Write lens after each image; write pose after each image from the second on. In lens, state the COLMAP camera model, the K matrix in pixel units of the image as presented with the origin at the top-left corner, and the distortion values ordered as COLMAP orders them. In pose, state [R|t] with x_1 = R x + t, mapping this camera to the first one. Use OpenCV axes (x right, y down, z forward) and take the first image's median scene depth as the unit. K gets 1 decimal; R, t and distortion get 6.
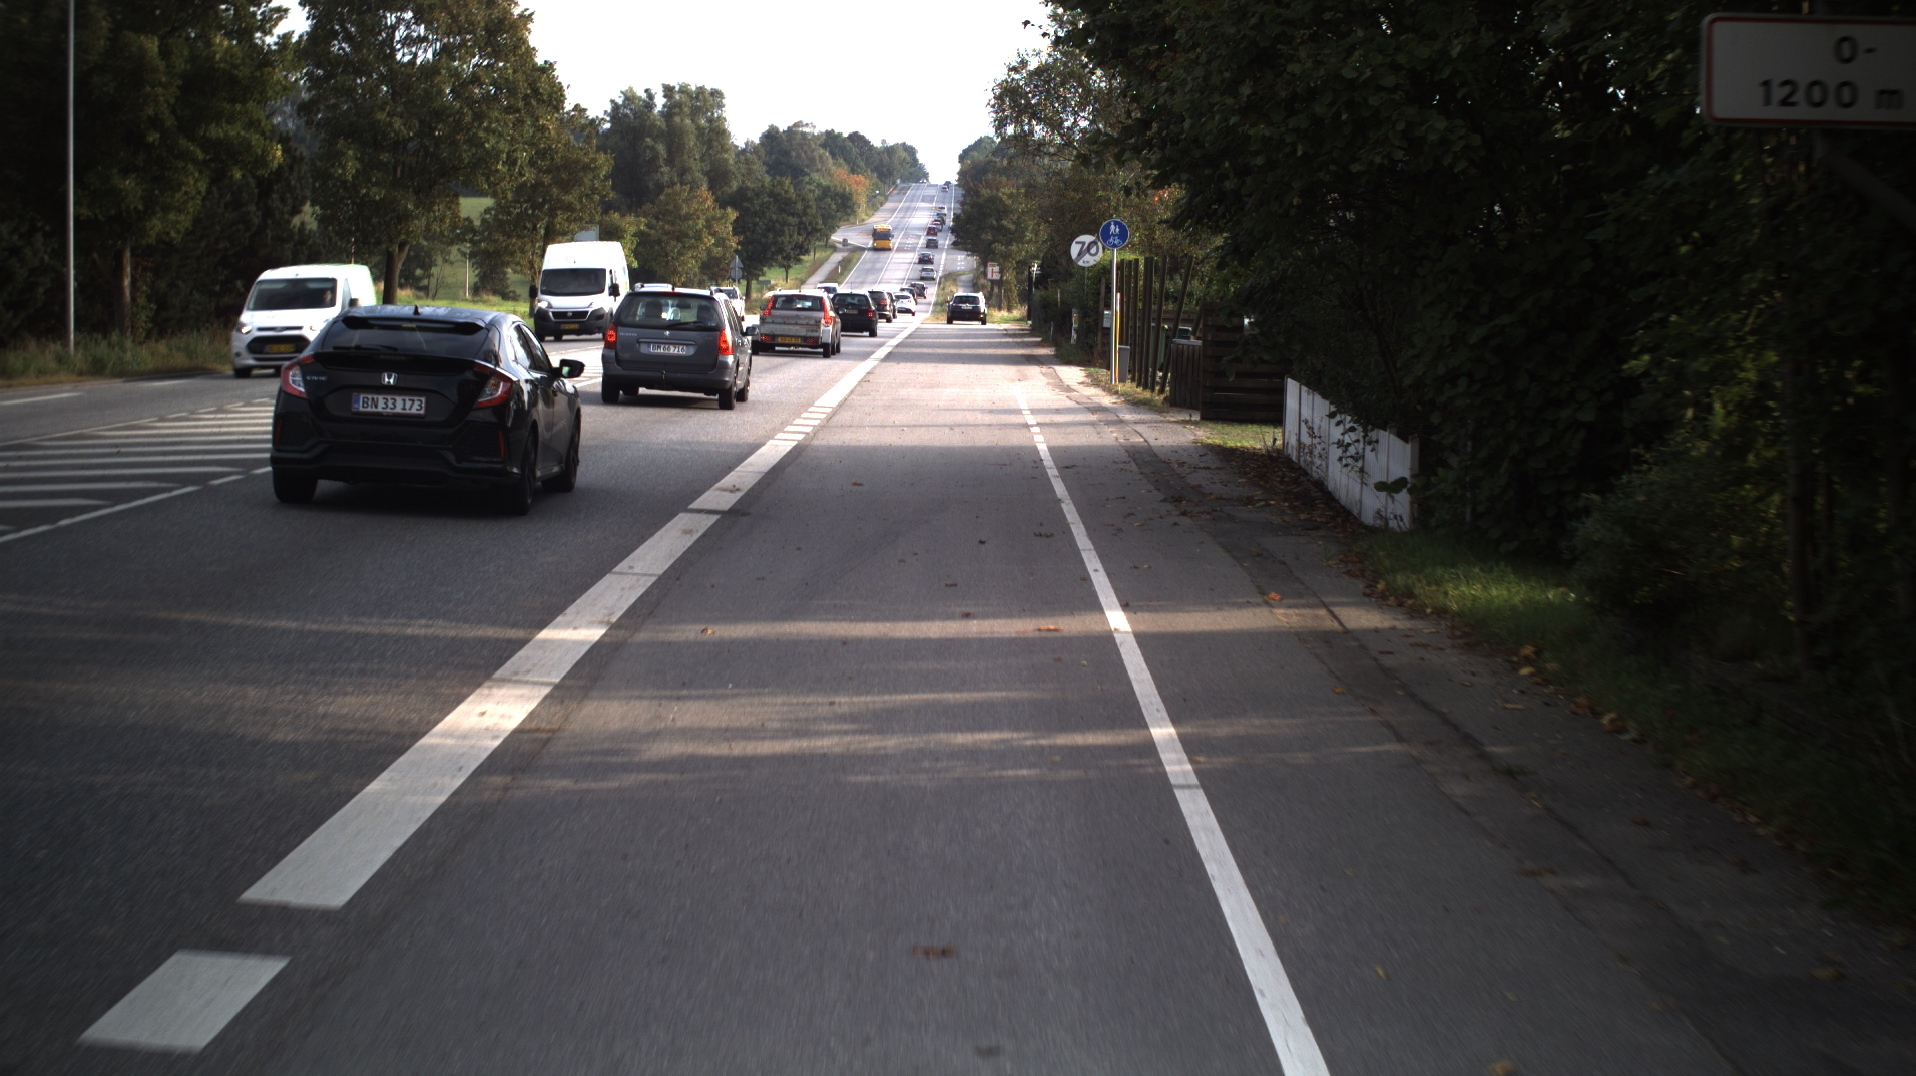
lens RADIAL K [[3305.8, 0, 958.0], [0, 3305.8, 538.0], [0, 0, 1]] dist [-0.259031, 0.119680]
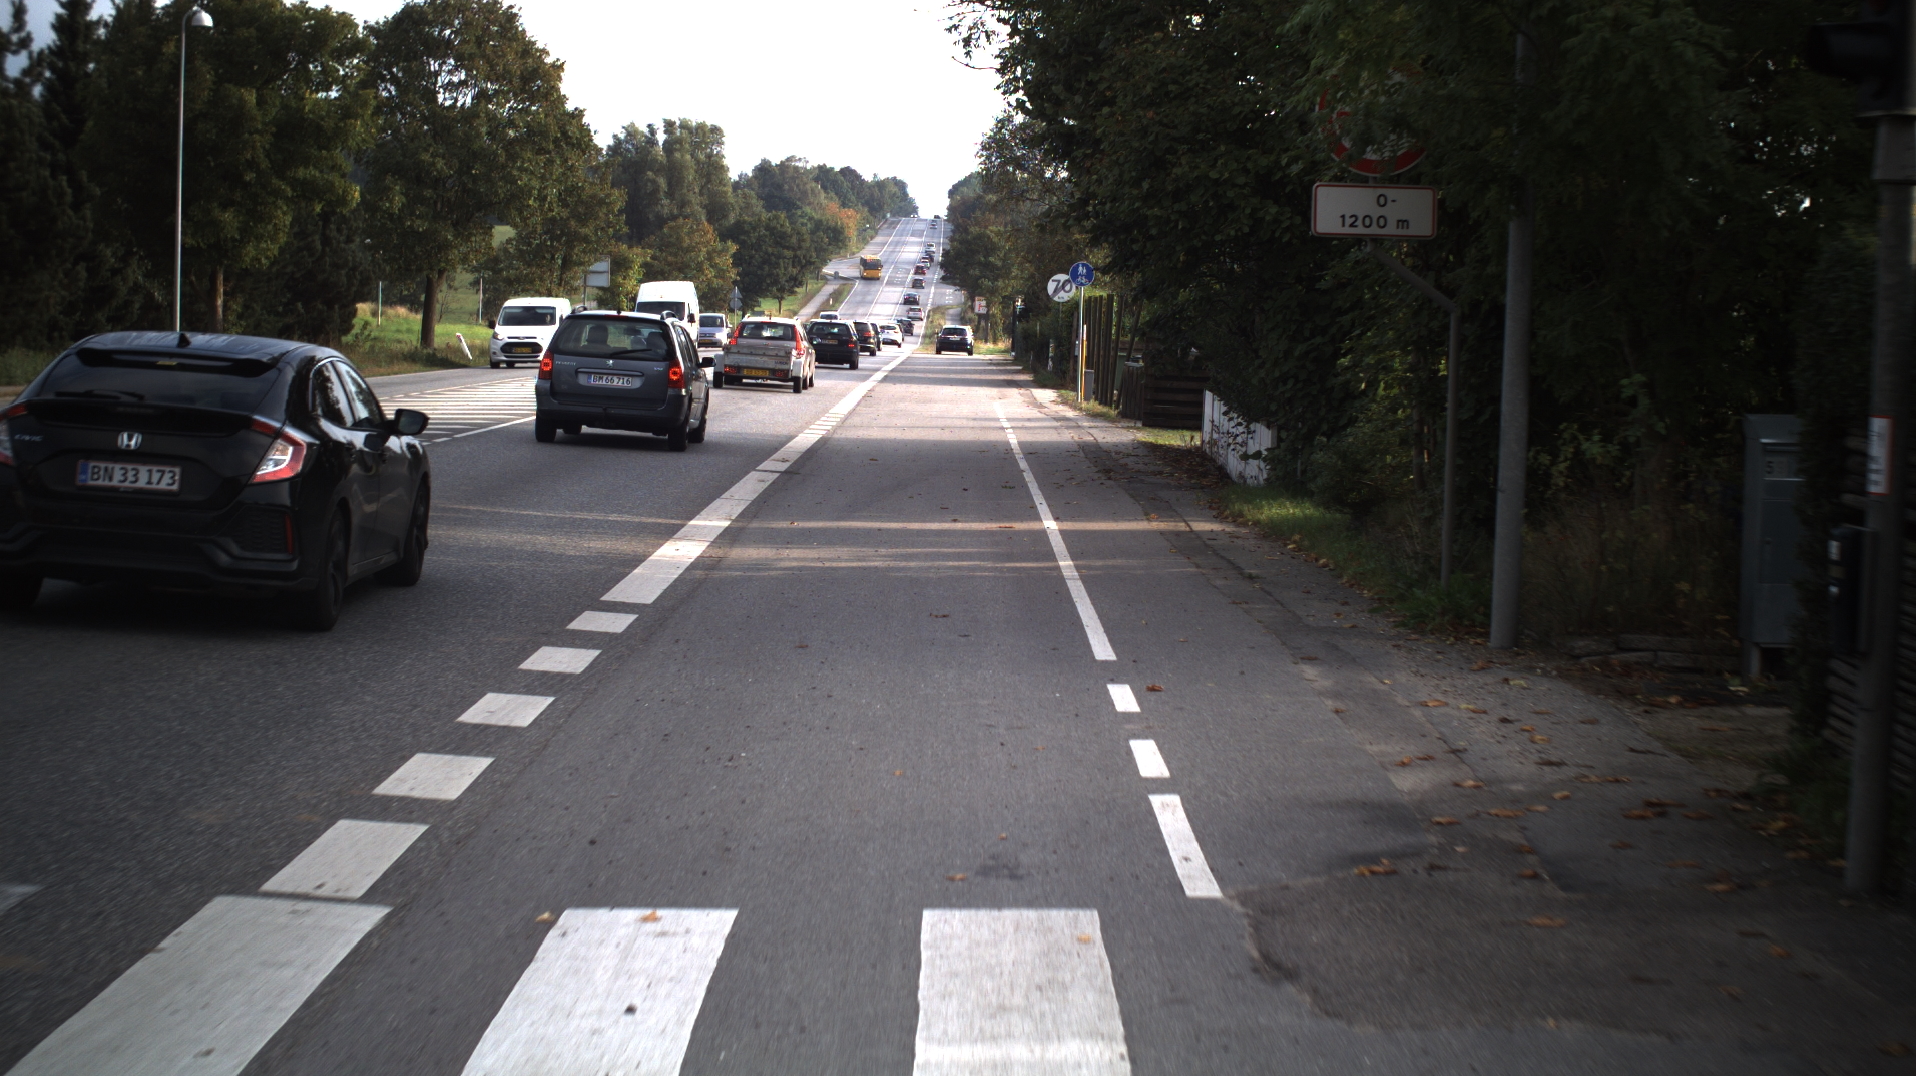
lens RADIAL K [[3931.9, 0, 958.0], [0, 3931.9, 538.0], [0, 0, 1]] dist [-0.349799, -0.200103]
pose [[0.999873, 0.015165, 0.004879, -0.001704], [-0.015055, 0.999648, -0.021856, 0.025678], [-0.005209, 0.021780, 0.999749, -0.308885]]
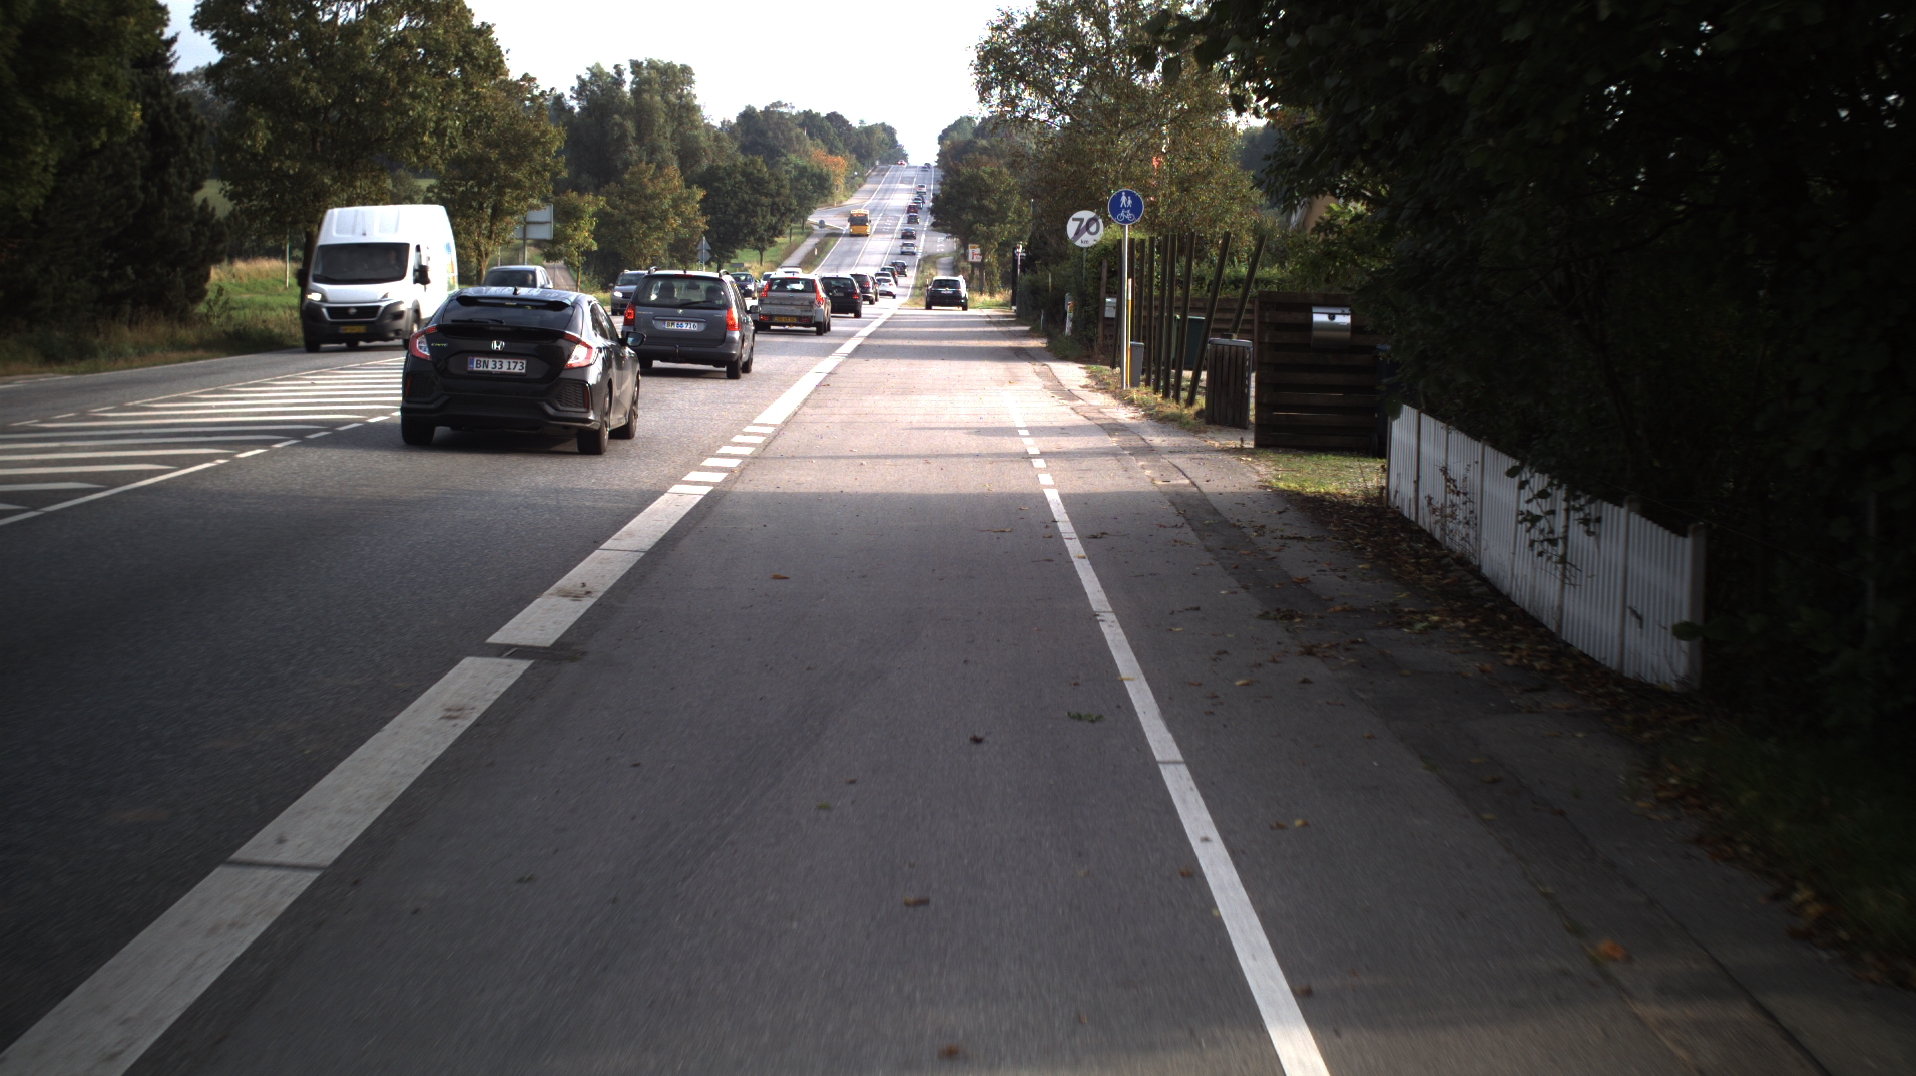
lens RADIAL K [[2848.6, 0, 958.0], [0, 2848.6, 538.0], [0, 0, 1]] dist [-0.197973, -0.020104]
pose [[0.999977, -0.001094, 0.006759, 0.000393], [0.000968, 0.999826, 0.018622, -0.017616], [-0.006778, -0.018615, 0.999804, 0.224675]]
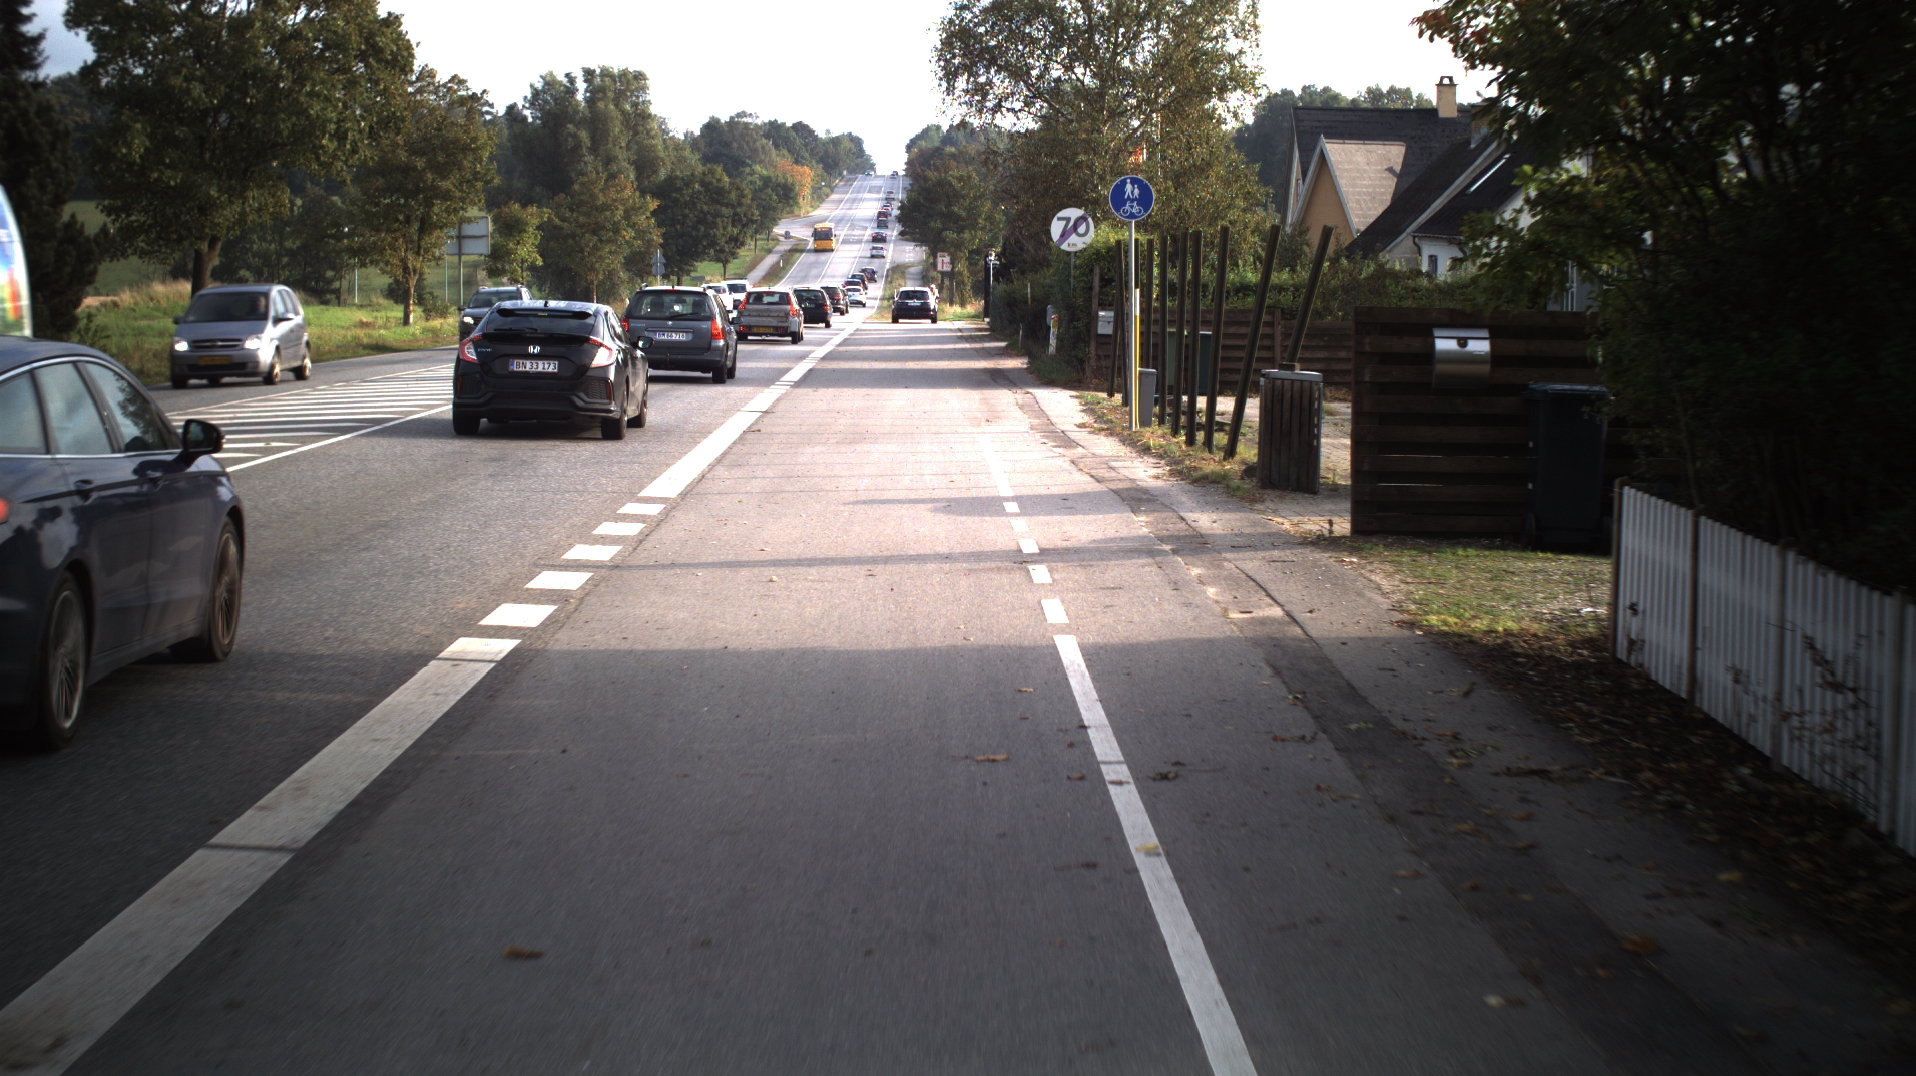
lens RADIAL K [[2500.7, 0, 958.0], [0, 2500.7, 538.0], [0, 0, 1]] dist [-0.162797, 0.021273]
pose [[0.999721, -0.017855, 0.015451, 0.003379], [0.017414, 0.999451, 0.028191, -0.030819], [-0.015946, -0.027914, 0.999483, 0.395311]]
